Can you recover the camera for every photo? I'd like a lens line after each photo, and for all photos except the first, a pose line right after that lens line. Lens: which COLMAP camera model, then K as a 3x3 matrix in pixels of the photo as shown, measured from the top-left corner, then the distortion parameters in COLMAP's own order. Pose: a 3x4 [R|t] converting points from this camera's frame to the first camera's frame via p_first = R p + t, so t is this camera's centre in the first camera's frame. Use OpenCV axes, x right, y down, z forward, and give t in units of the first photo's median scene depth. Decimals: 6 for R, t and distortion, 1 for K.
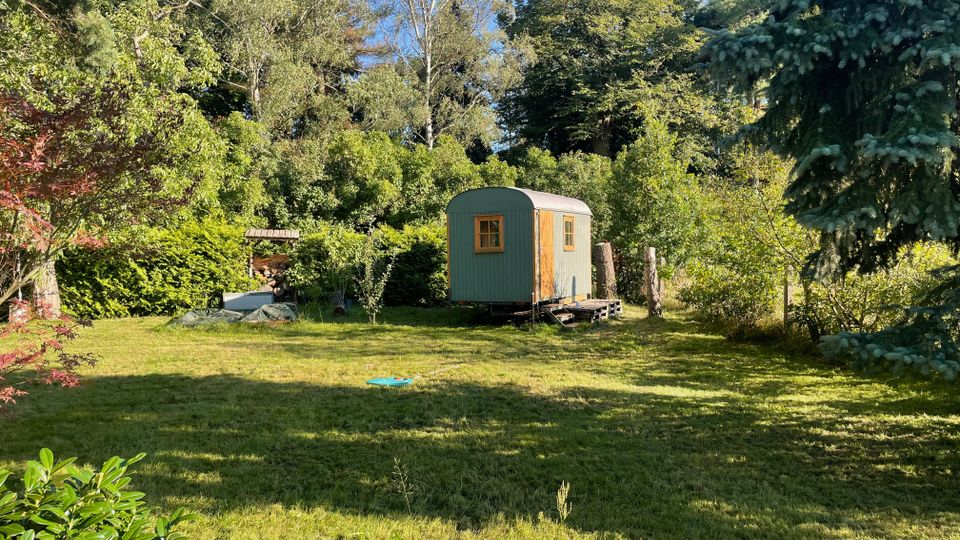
lens RADIAL K [[737.2, 0, 477.0], [0, 737.2, 270.1], [0, 0, 1]] dist [-0.028708, 0.020834]
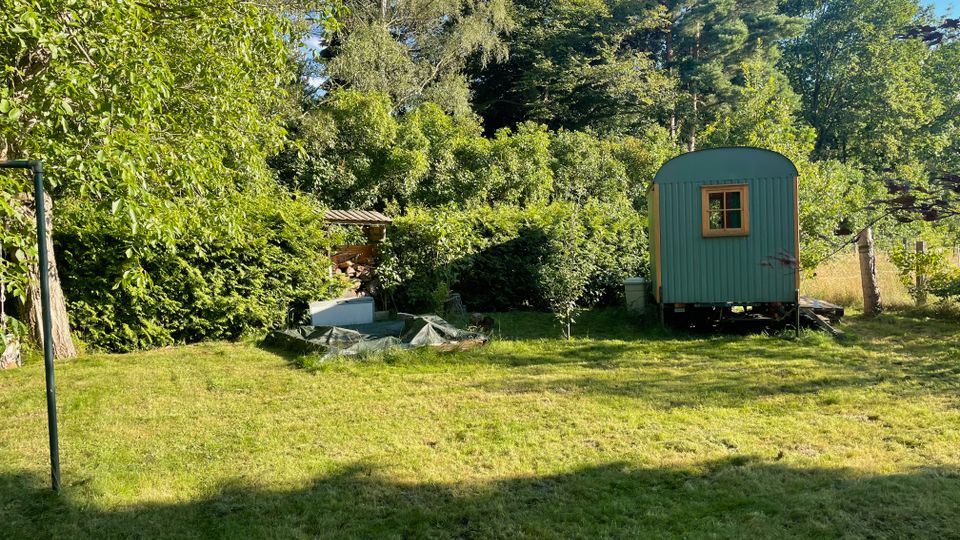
lens RADIAL K [[737.2, 0, 475.7], [0, 737.2, 264.4], [0, 0, 1]] dist [-0.028708, 0.020834]
pose [[0.960708, -0.019089, 0.276905, -0.395584], [0.018917, 0.999816, 0.003293, -0.002942], [-0.276917, 0.002075, 0.960892, 0.314942]]
